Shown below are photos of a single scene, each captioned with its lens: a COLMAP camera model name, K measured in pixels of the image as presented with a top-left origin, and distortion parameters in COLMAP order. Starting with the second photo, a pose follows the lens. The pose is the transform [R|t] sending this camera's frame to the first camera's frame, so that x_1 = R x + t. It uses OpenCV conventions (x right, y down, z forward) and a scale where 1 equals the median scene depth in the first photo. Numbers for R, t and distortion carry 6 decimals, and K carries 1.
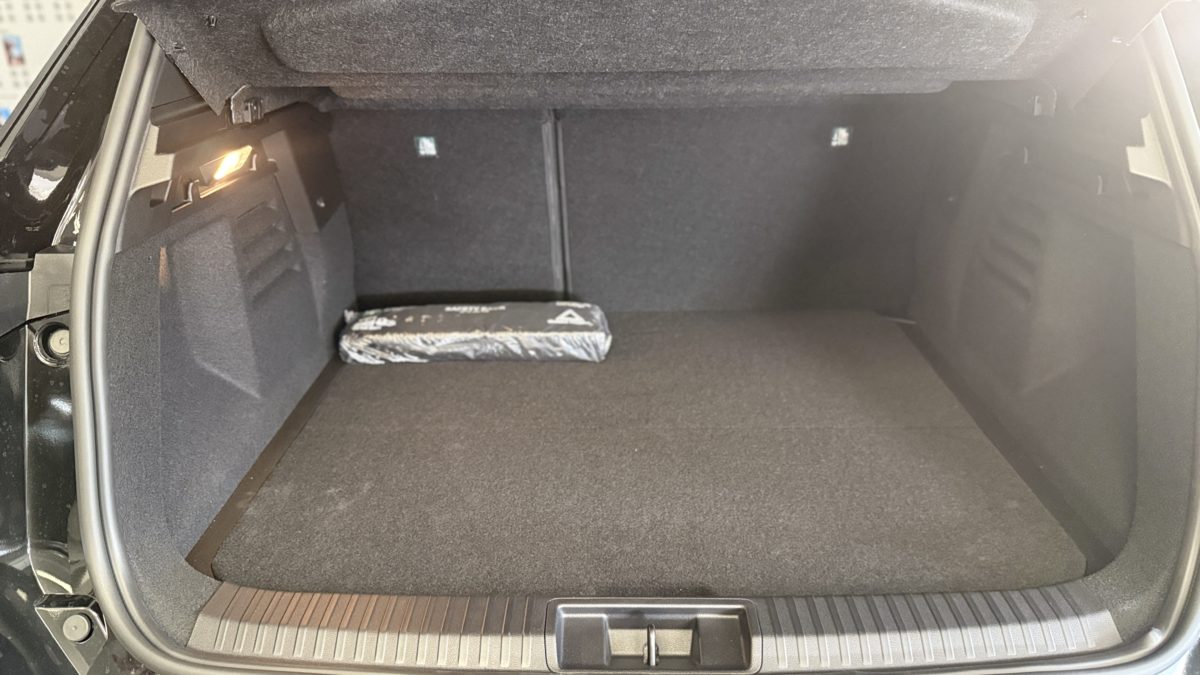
lens RADIAL K [[856.0, 0, 600.0], [0, 856.0, 337.5], [0, 0, 1]] dist [0.088504, -0.172365]
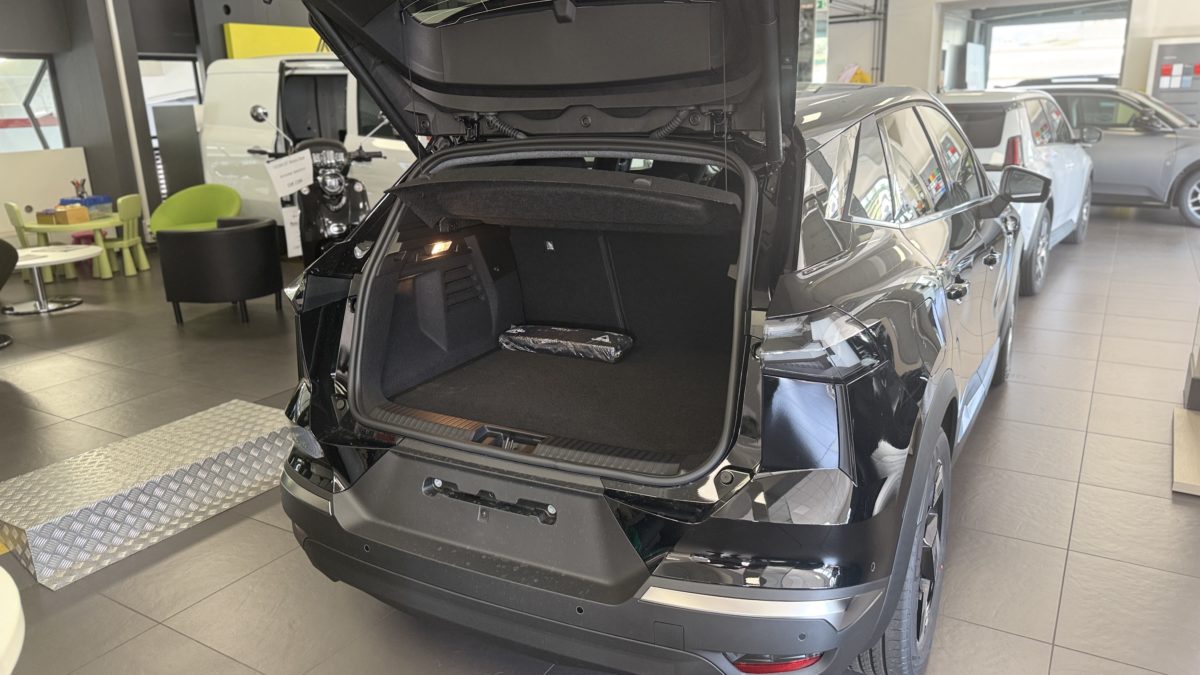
lens RADIAL K [[832.3, 0, 600.0], [0, 832.3, 337.5], [0, 0, 1]] dist [0.005979, 0.000679]
pose [[0.874409, 0.106736, -0.473303, 0.843203], [-0.159139, 0.984630, -0.071957, 0.110203], [0.458348, 0.138241, 0.877956, -0.623248]]
